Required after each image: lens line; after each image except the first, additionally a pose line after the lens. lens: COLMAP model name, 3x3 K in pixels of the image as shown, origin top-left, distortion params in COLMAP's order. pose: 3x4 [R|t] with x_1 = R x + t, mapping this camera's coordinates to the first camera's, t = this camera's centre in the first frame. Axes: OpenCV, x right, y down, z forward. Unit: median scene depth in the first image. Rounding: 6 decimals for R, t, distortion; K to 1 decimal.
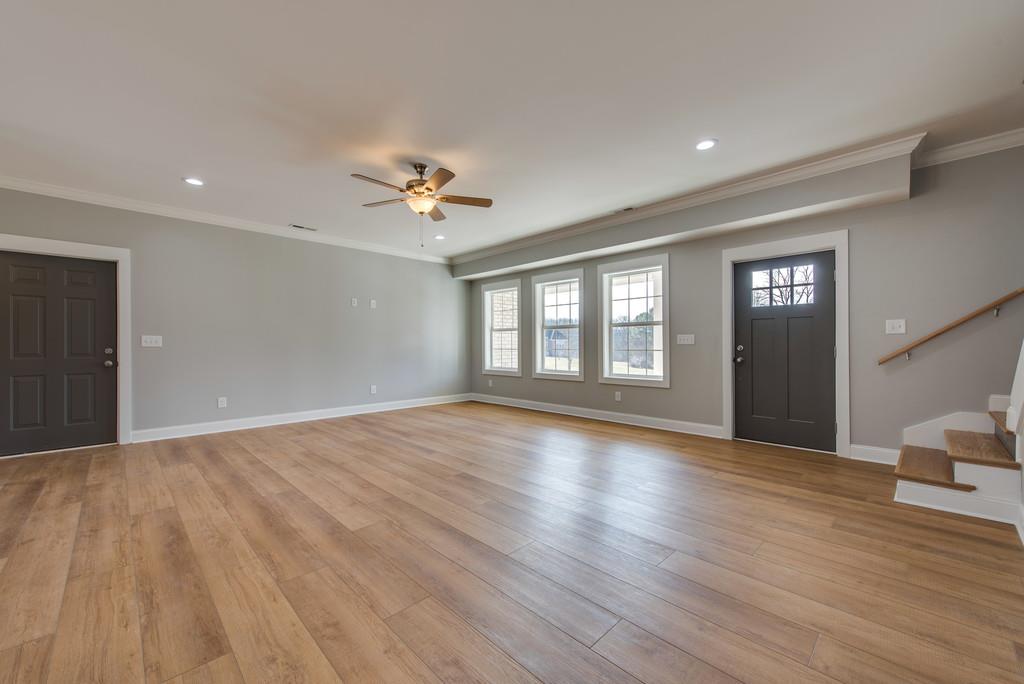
lens RADIAL K [[407.5, 0, 510.2], [0, 407.5, 348.8], [0, 0, 1]] dist [0.007403, -0.000502]
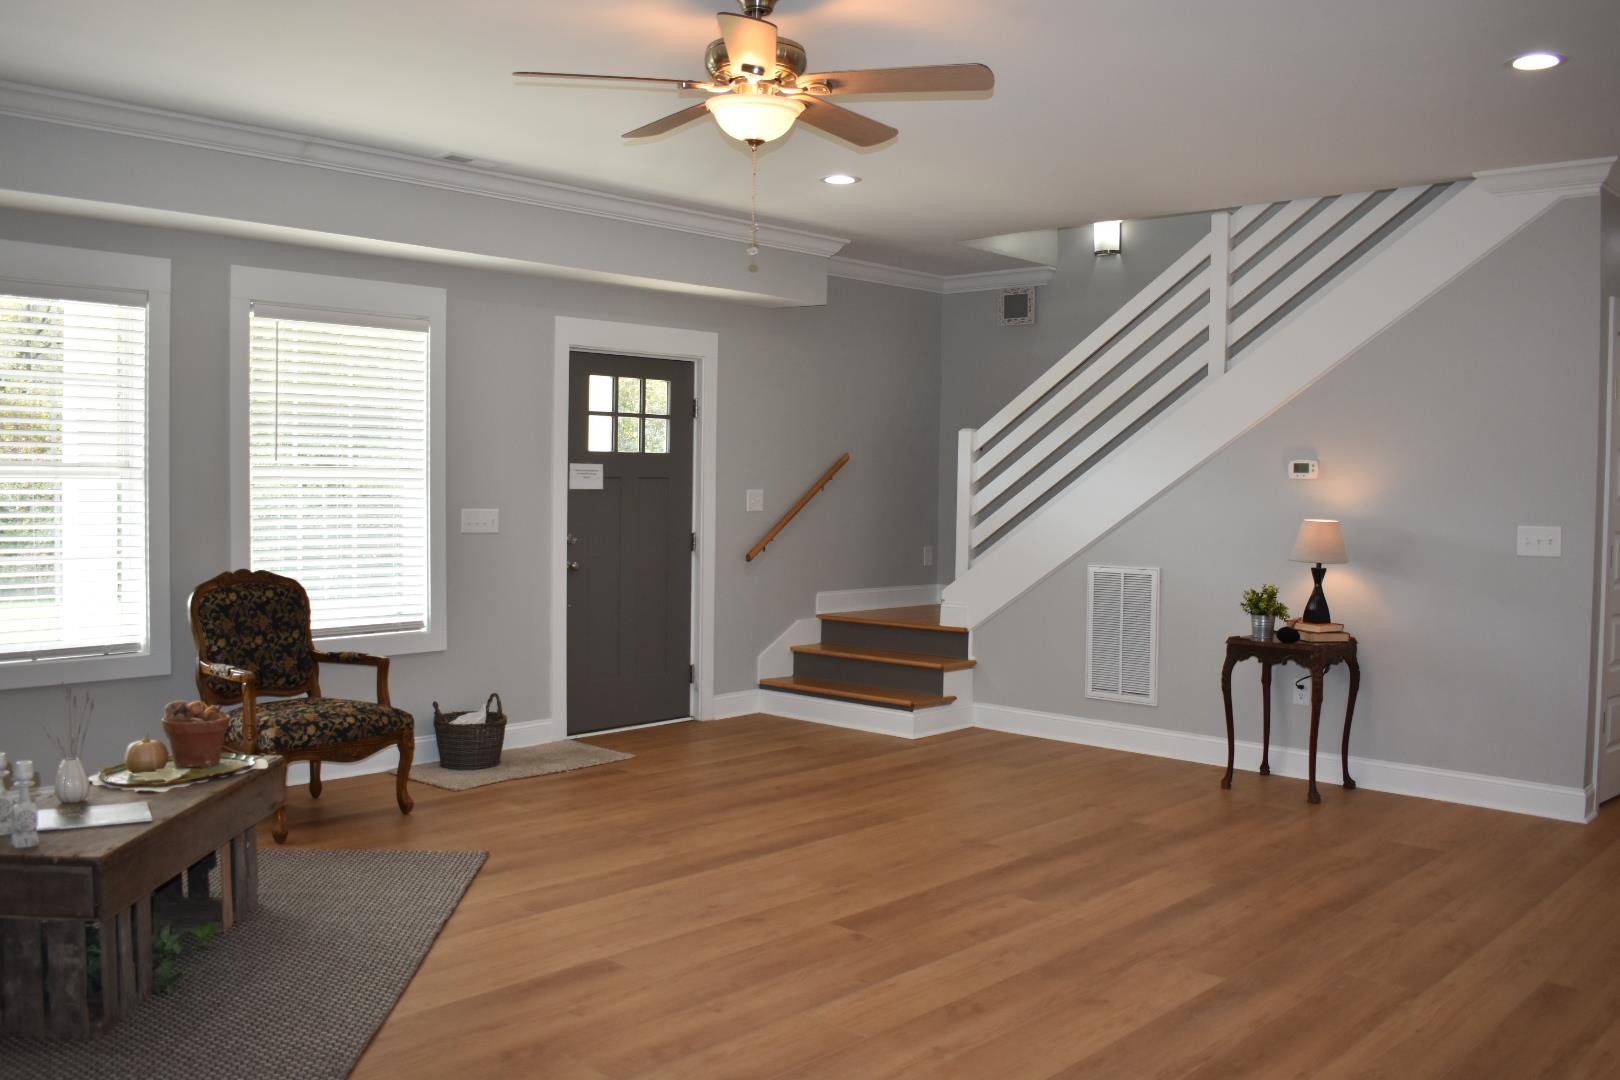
lens RADIAL K [[1412.1, 0, 805.6], [0, 1412.1, 538.1], [0, 0, 1]] dist [-0.101578, 0.039084]
pose [[-0.051871, -0.042520, 0.997748, -1.437655], [-0.005127, 0.999091, 0.042310, -0.099870], [-0.998641, -0.002921, -0.052042, 1.154246]]
